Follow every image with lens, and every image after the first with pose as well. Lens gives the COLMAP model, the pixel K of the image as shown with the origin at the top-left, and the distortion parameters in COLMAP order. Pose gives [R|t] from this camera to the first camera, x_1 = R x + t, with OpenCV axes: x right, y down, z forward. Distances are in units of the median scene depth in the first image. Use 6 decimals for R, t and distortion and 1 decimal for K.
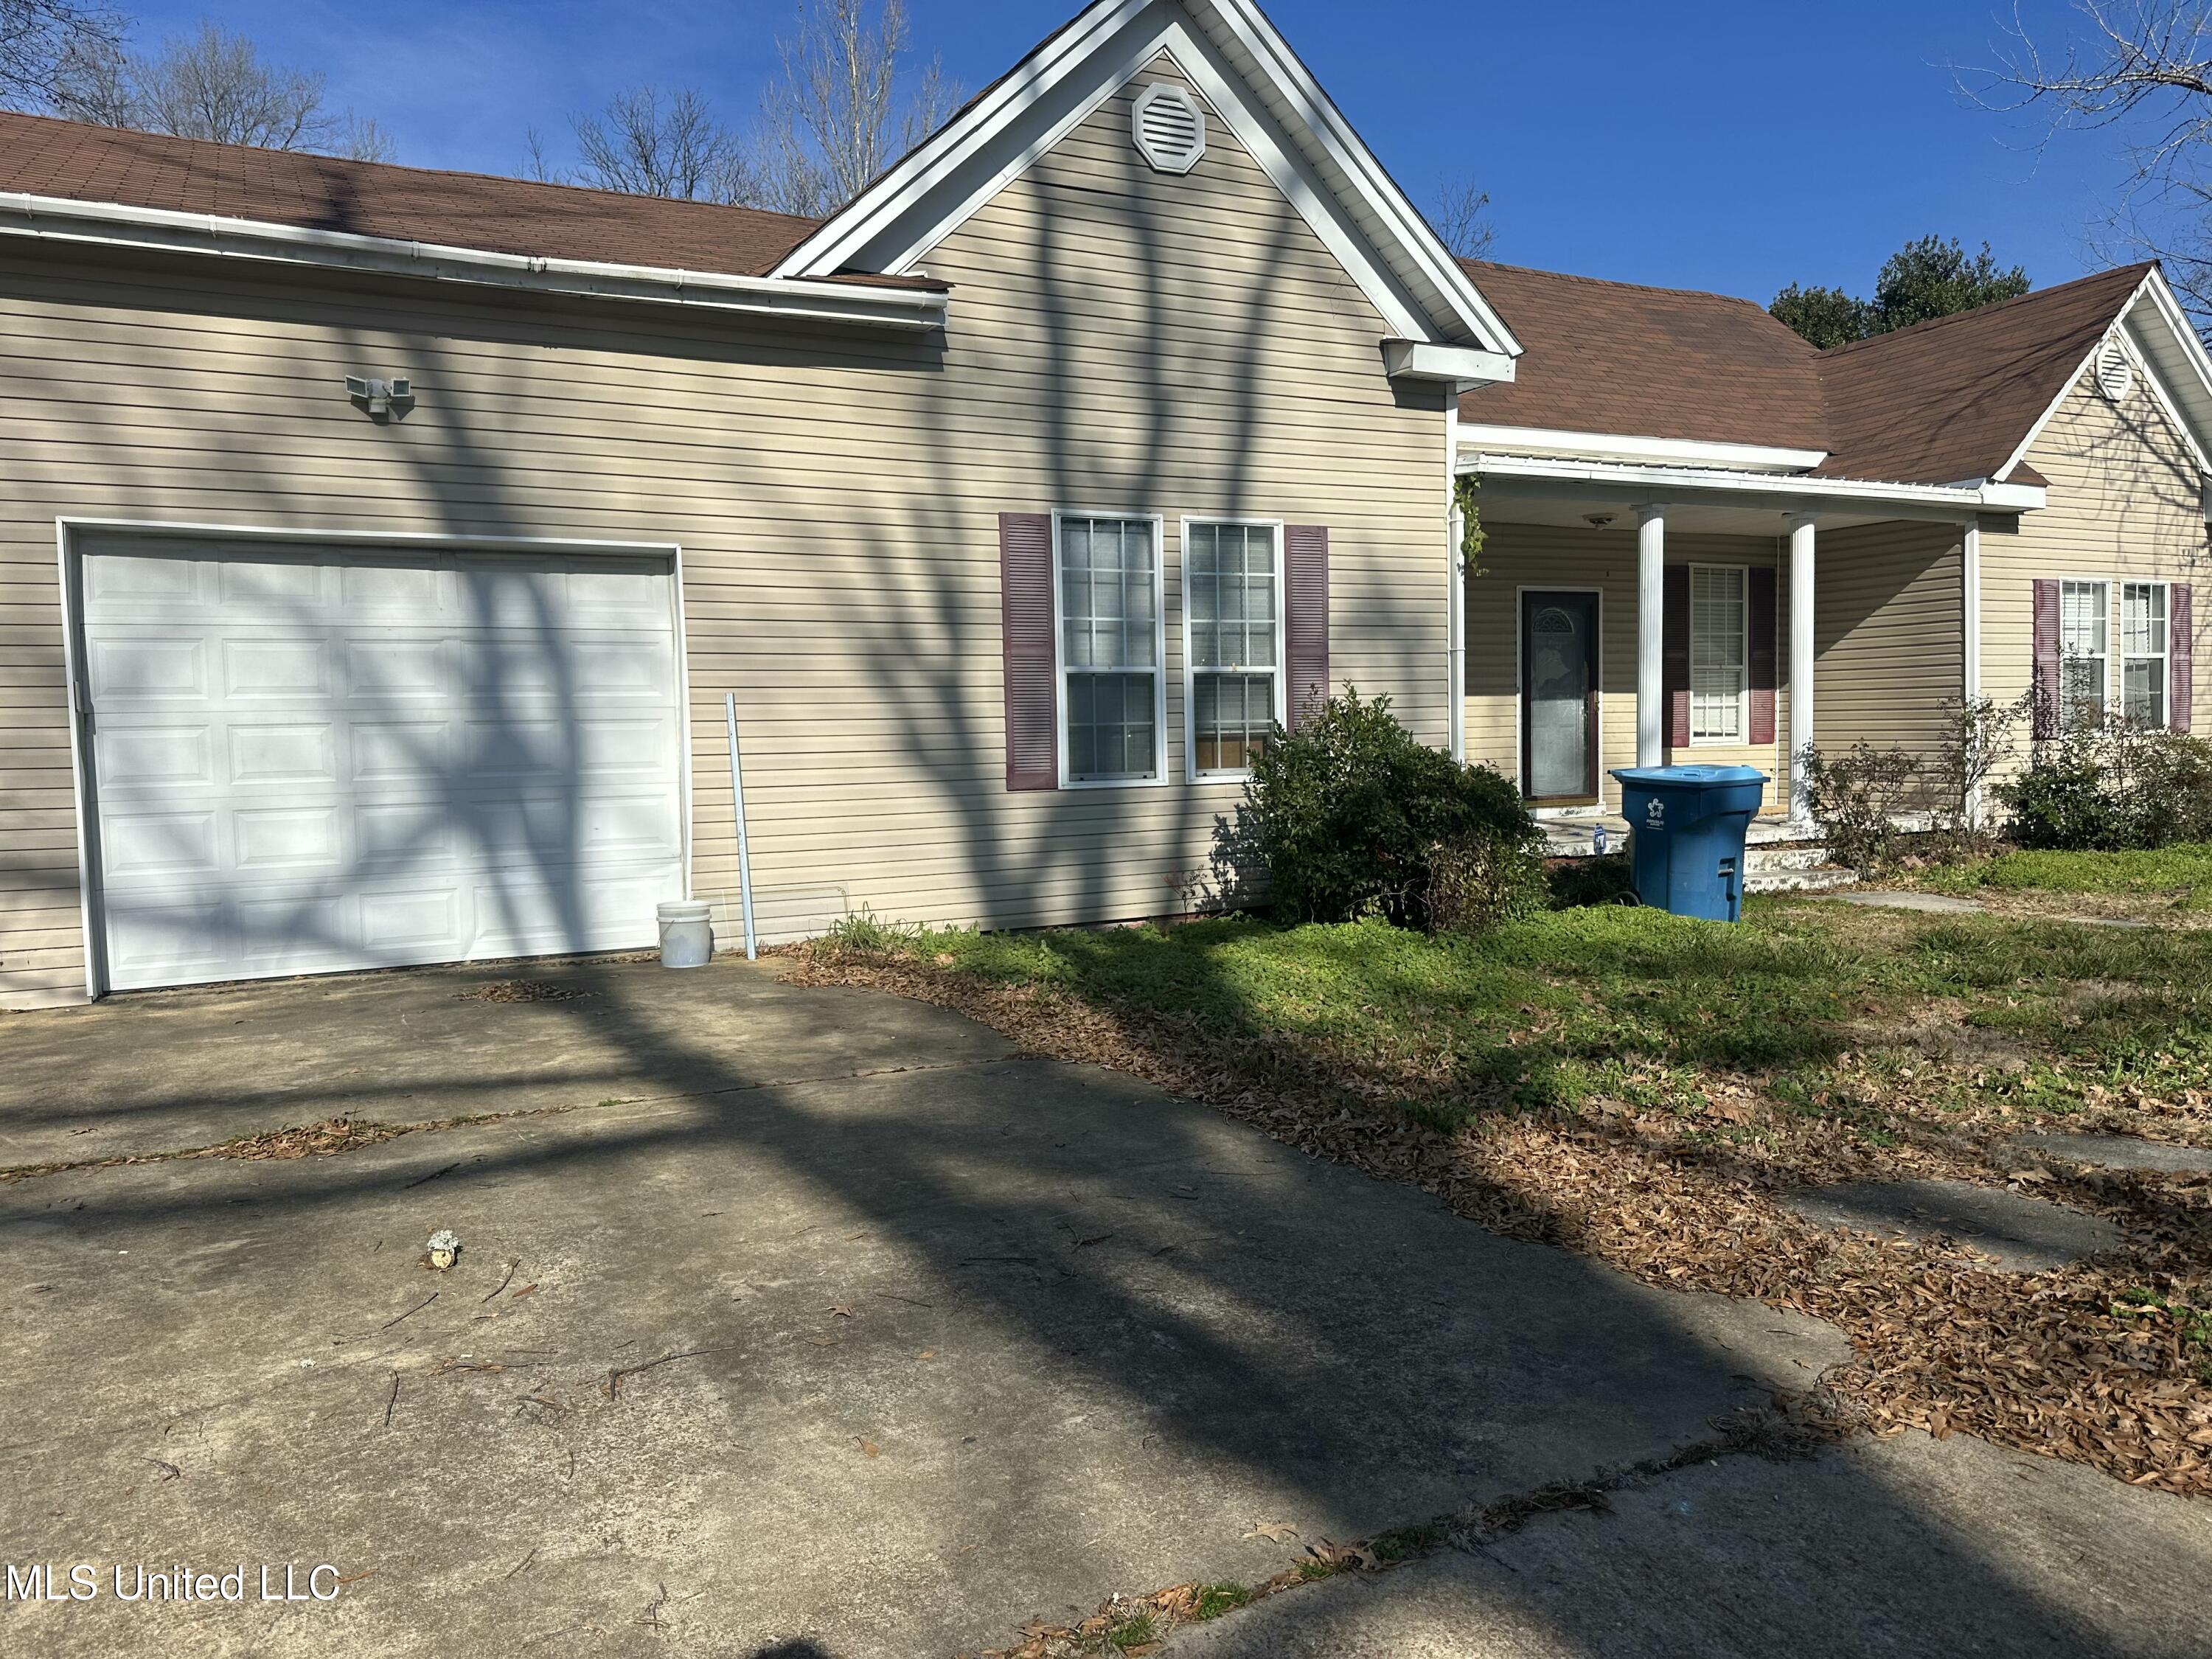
lens RADIAL K [[1570.0, 0, 1102.4], [0, 1570.0, 832.2], [0, 0, 1]] dist [0.004487, -0.000432]
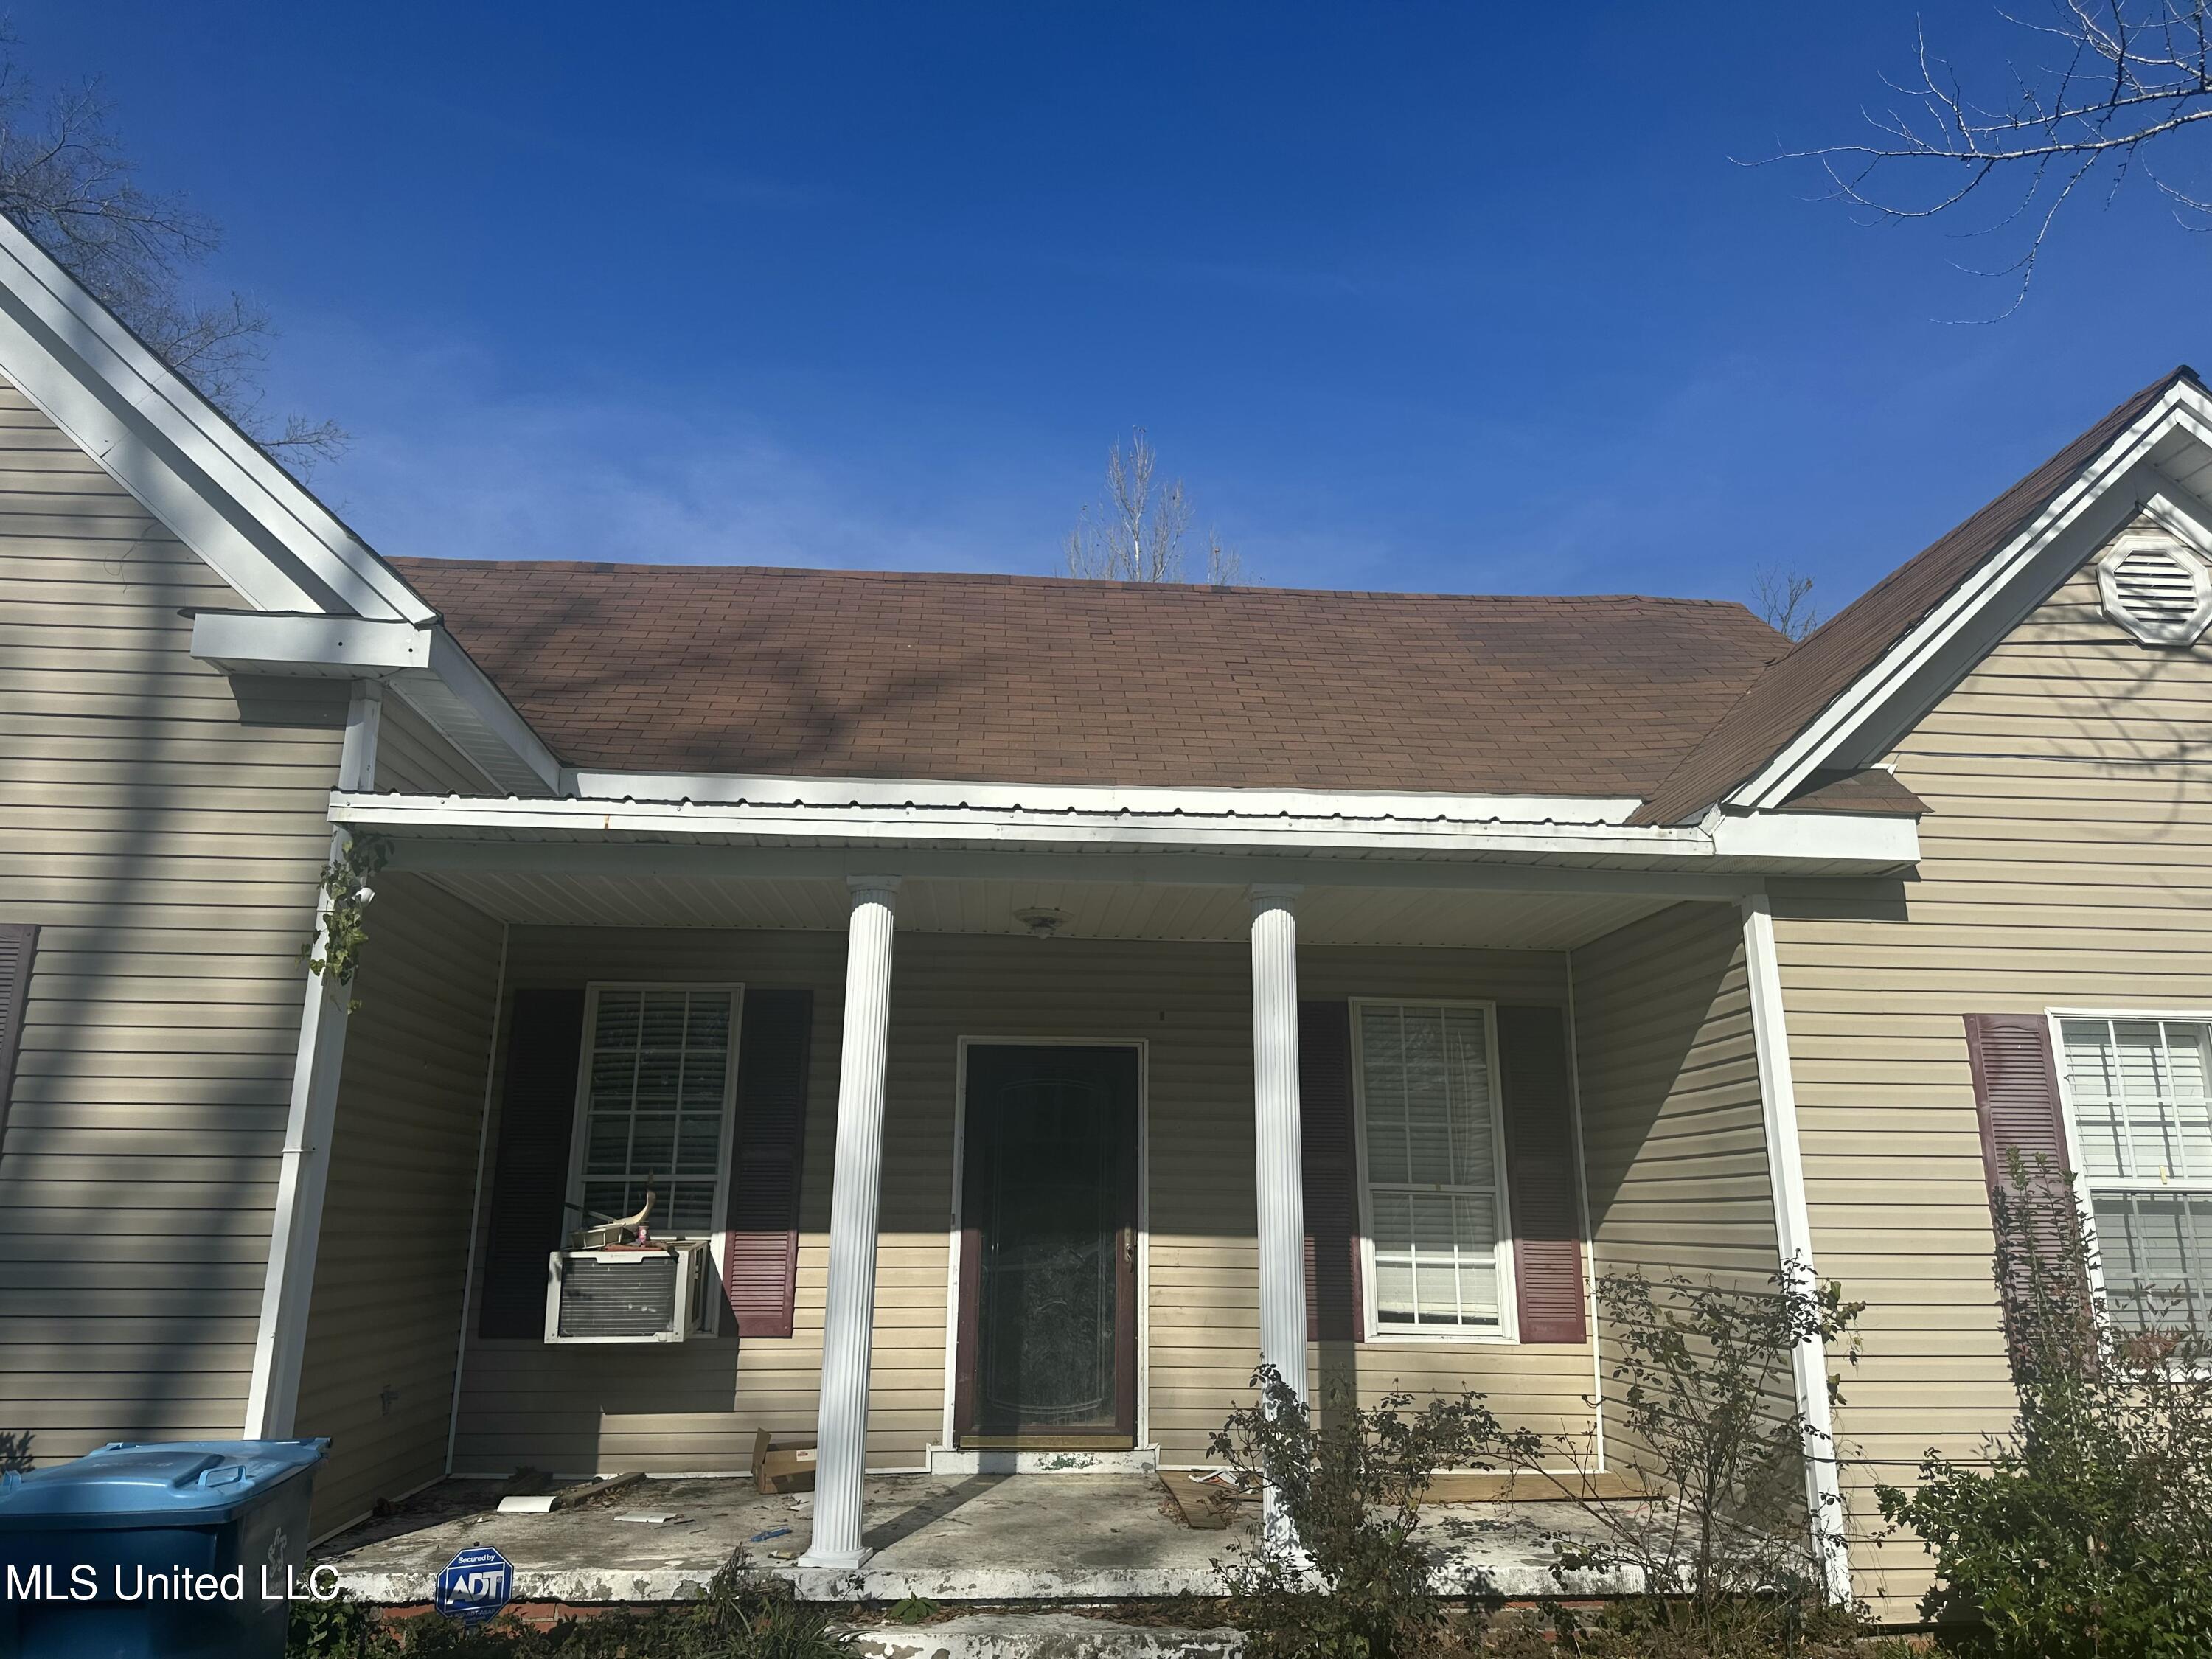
lens RADIAL K [[1570.0, 0, 1108.7], [0, 1570.0, 818.0], [0, 0, 1]] dist [0.004487, -0.000432]
pose [[0.923927, -0.065017, -0.377004, 0.535572], [-0.054102, 0.953344, -0.296997, -0.064630], [0.378725, 0.294800, 0.877303, 0.479438]]
